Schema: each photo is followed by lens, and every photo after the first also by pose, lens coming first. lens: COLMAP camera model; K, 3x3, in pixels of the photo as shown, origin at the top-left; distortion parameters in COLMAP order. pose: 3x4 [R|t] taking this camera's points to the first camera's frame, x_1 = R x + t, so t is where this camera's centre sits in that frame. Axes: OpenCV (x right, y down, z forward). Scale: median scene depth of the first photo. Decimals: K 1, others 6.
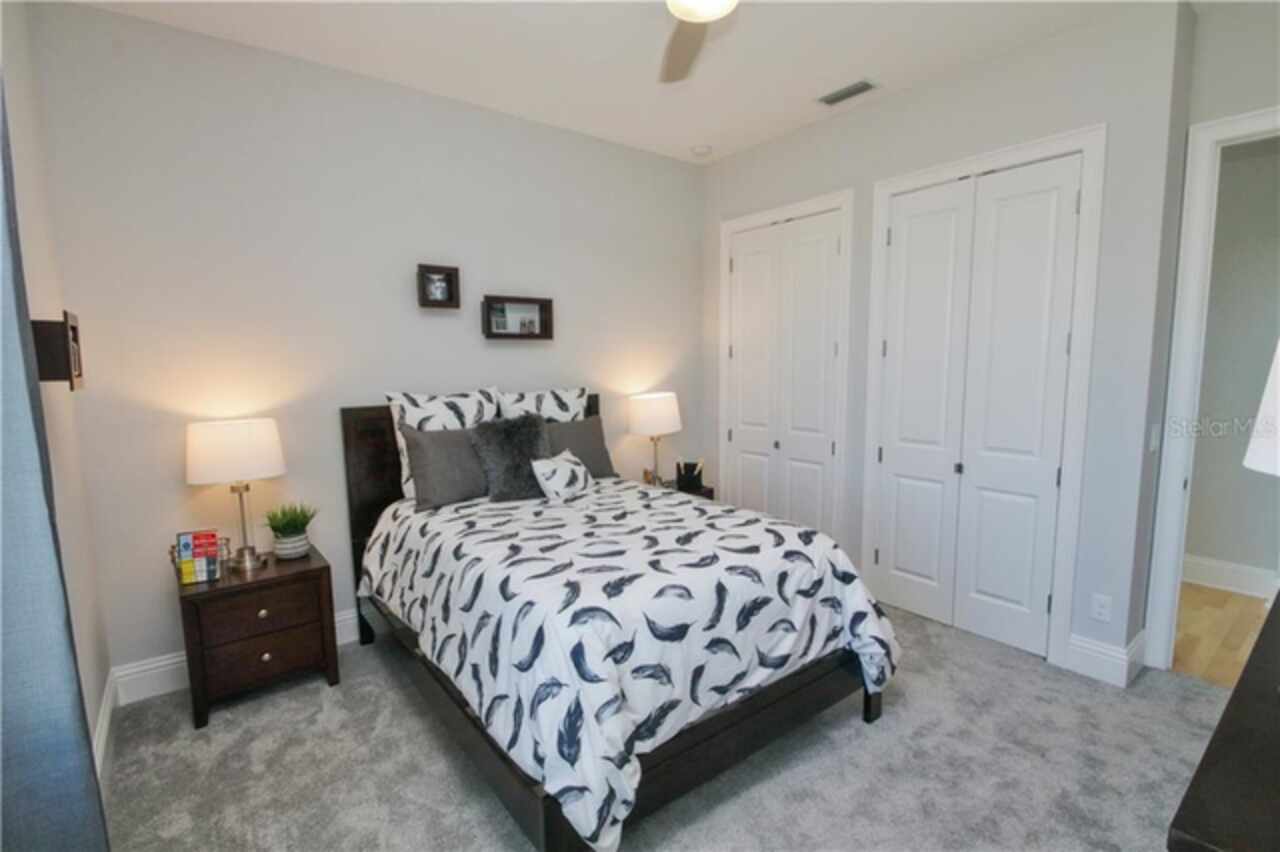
lens RADIAL K [[591.7, 0, 630.1], [0, 591.7, 425.0], [0, 0, 1]] dist [-0.009650, -0.002229]
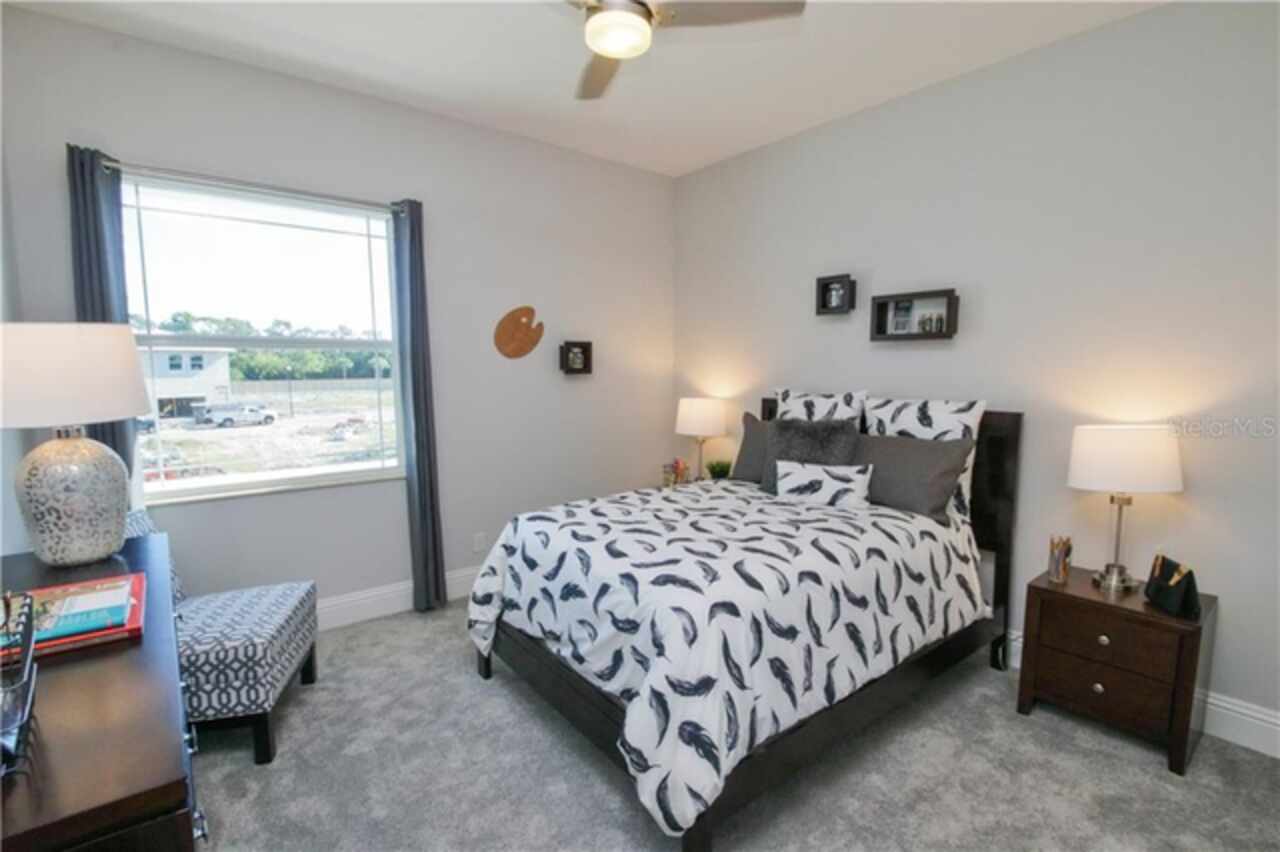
lens RADIAL K [[591.7, 0, 632.6], [0, 591.7, 429.4], [0, 0, 1]] dist [-0.009650, -0.002229]
pose [[-0.000544, 0.114571, -0.993415, 0.779121], [-0.109917, 0.987389, 0.113936, -0.075067], [0.993941, 0.109255, 0.012056, 0.656531]]
